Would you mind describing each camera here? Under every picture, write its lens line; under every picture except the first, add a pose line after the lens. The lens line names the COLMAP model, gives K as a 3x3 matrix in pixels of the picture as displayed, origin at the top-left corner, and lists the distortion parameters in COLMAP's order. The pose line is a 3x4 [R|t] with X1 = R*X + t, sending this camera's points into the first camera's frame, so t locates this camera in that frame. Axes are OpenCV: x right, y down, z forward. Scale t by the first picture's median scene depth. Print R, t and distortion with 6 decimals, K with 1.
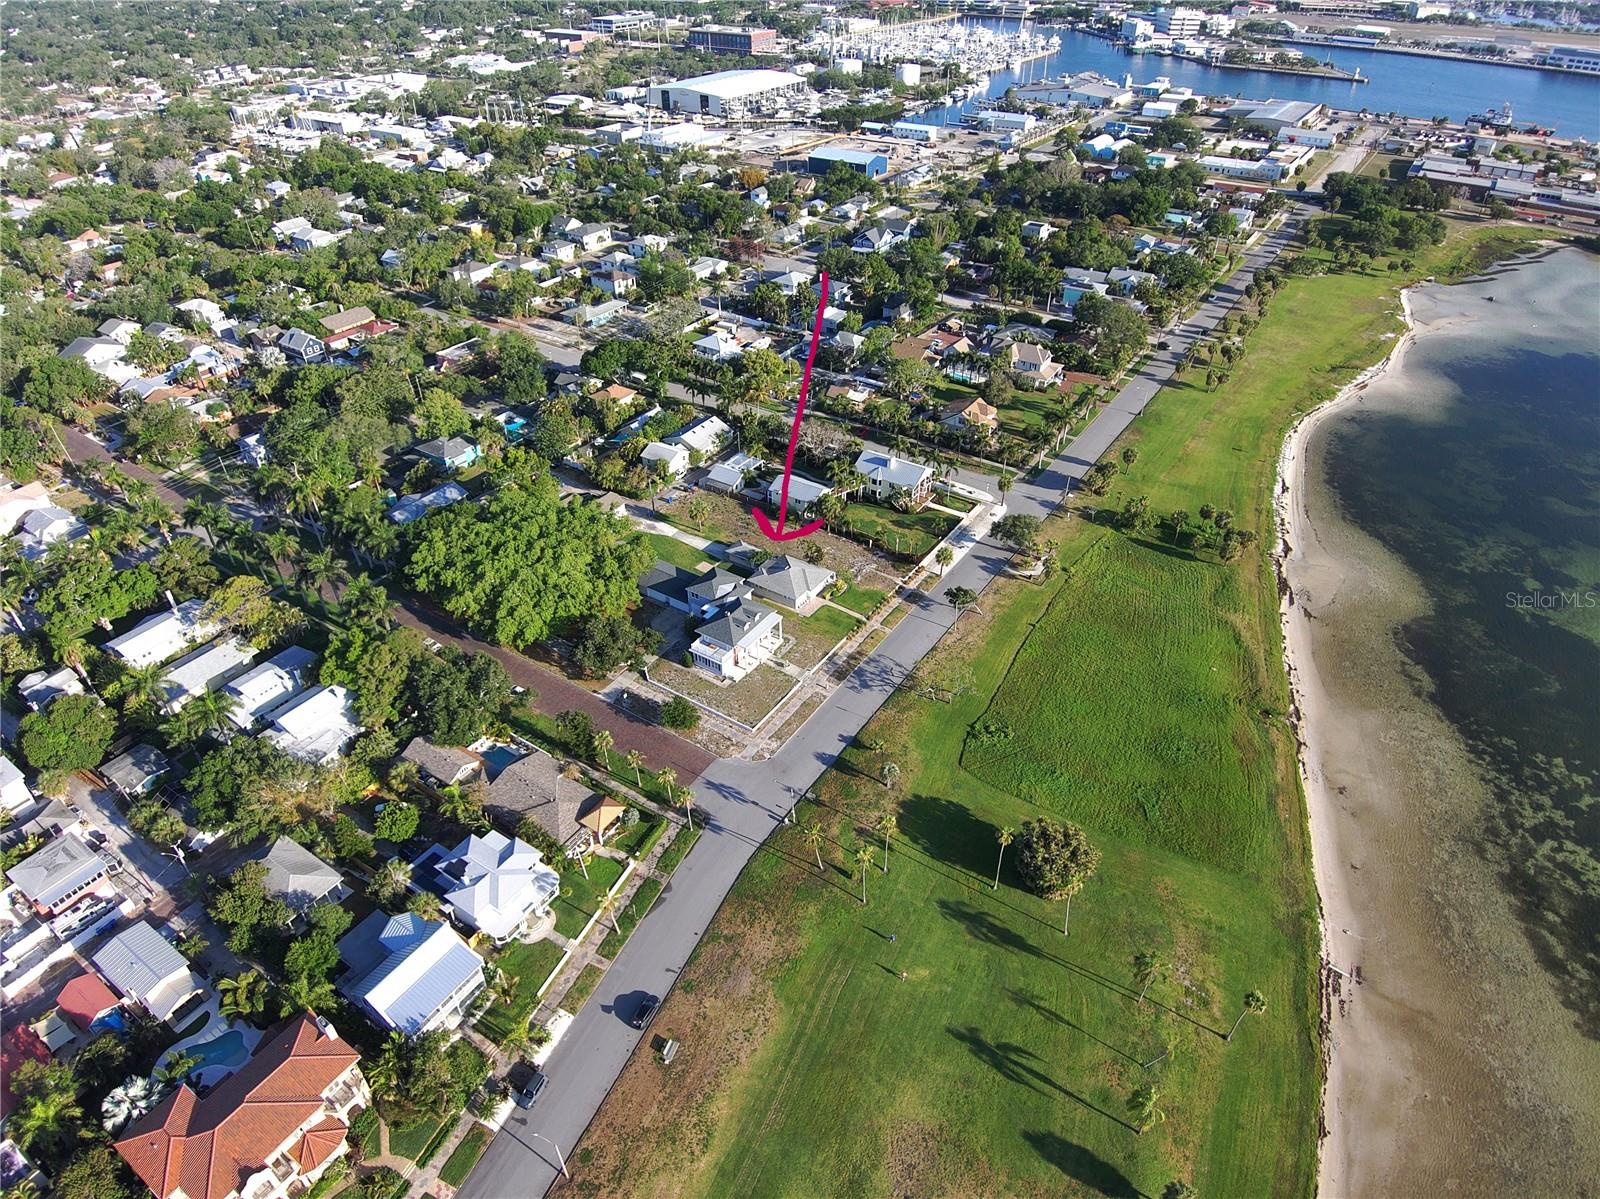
lens RADIAL K [[952.8, 0, 795.2], [0, 952.8, 592.1], [0, 0, 1]] dist [0.058545, -0.083266]
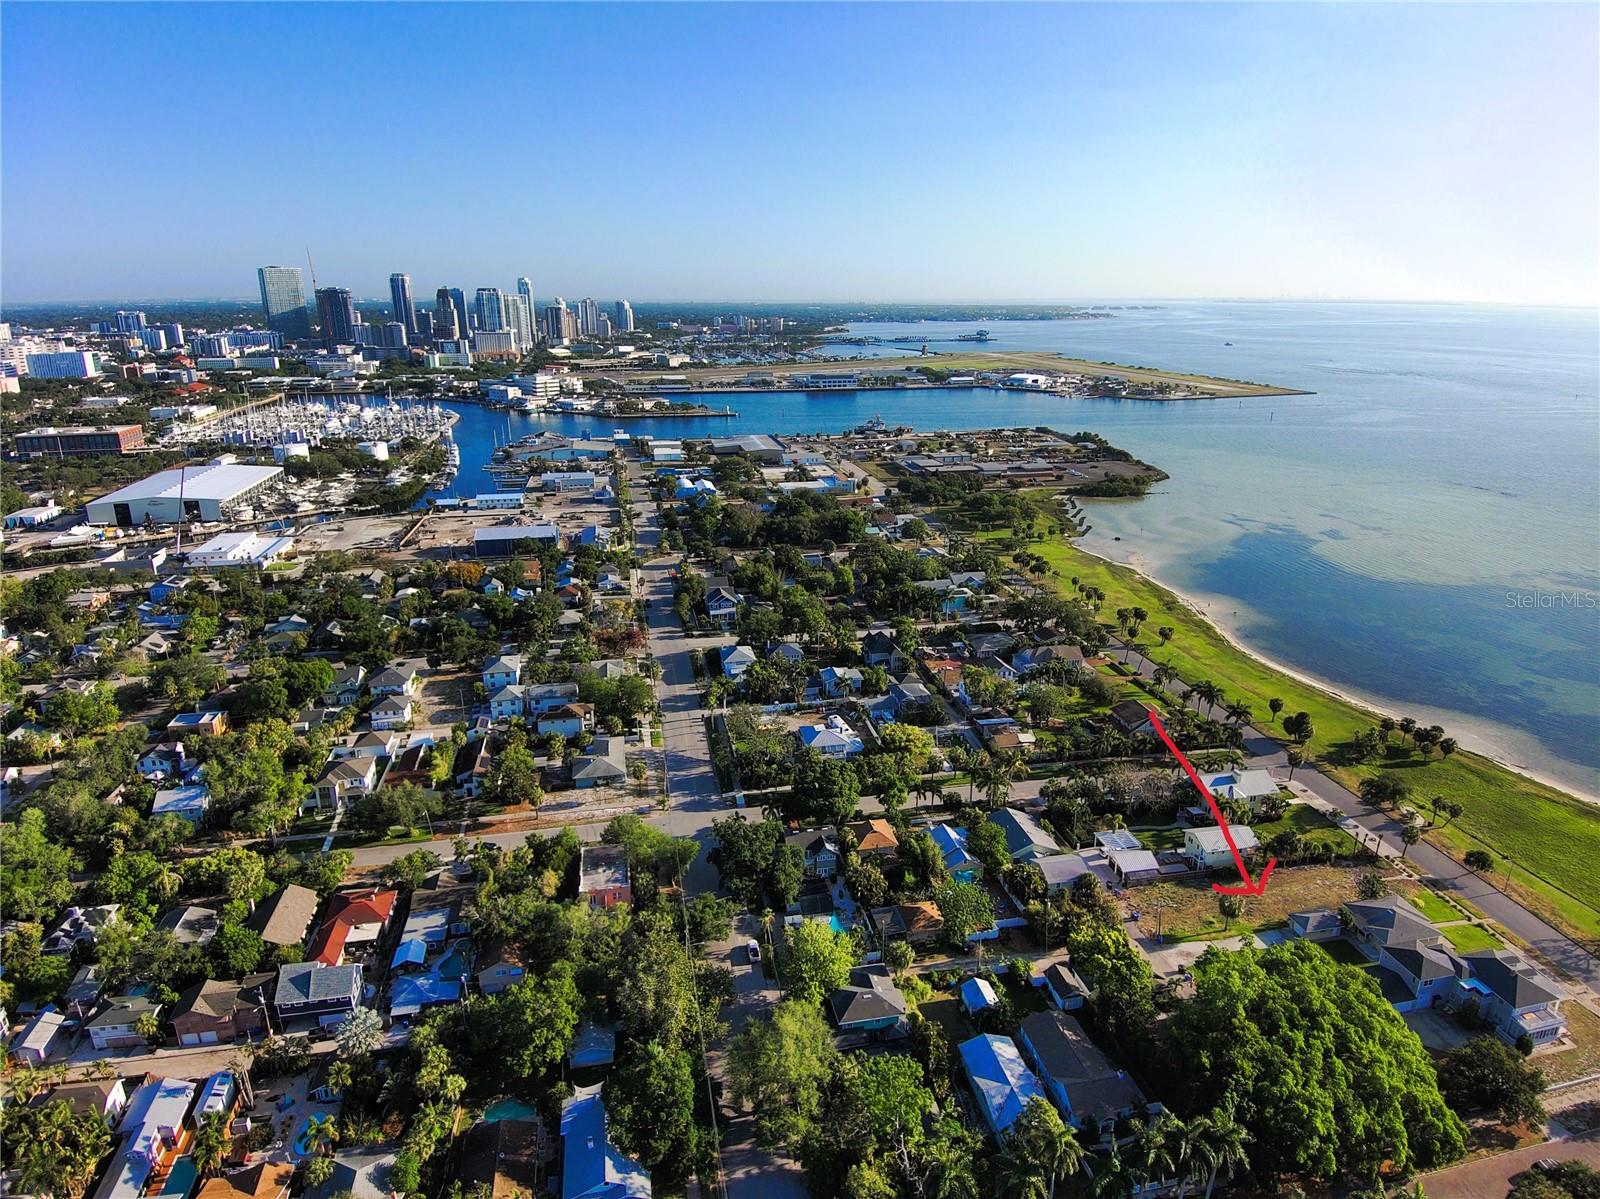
lens RADIAL K [[952.8, 0, 795.7], [0, 952.8, 605.5], [0, 0, 1]] dist [0.058545, -0.083266]
pose [[0.701167, -0.216754, 0.679251, -0.554701], [0.415083, 0.898681, -0.141699, -0.226457], [-0.579716, 0.381300, 0.720096, 0.332796]]
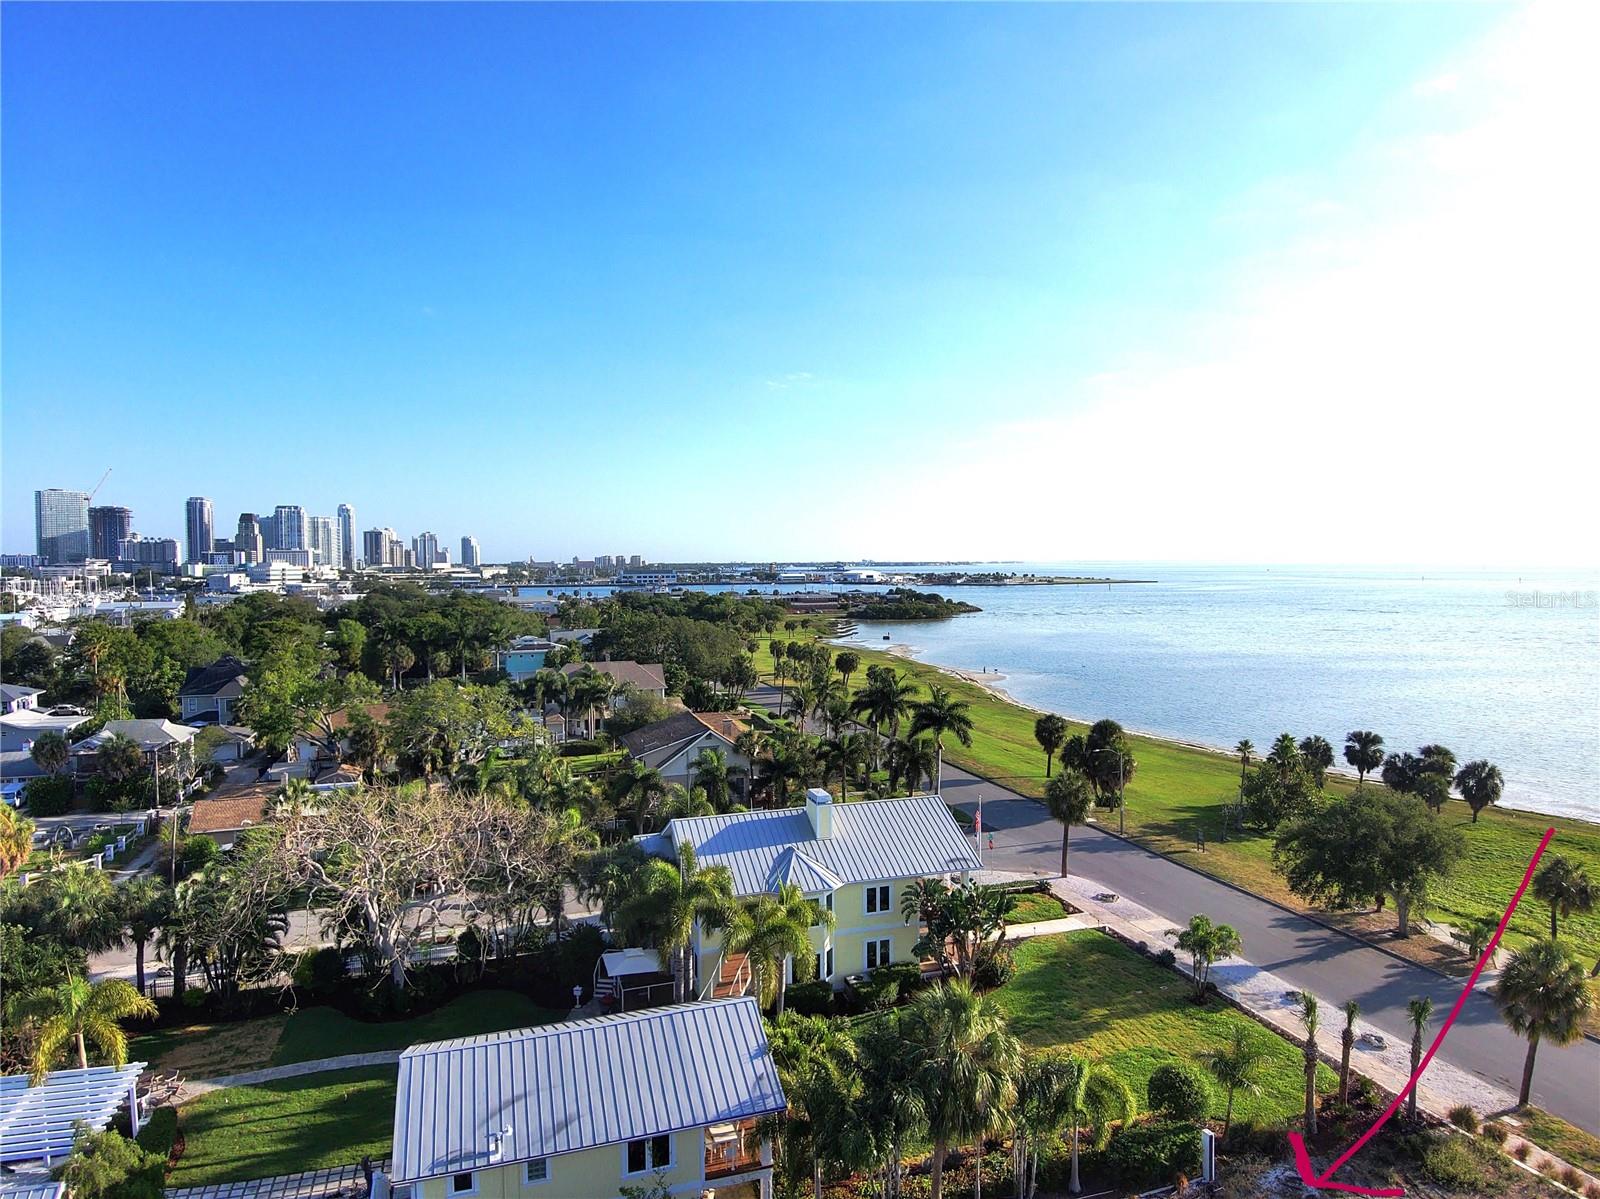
lens RADIAL K [[952.8, 0, 800.1], [0, 952.8, 598.3], [0, 0, 1]] dist [0.058545, -0.083266]
pose [[0.615596, -0.027271, 0.787590, -0.064099], [0.465166, 0.819300, -0.335214, -0.068983], [-0.636131, 0.572717, 0.517043, 0.564939]]
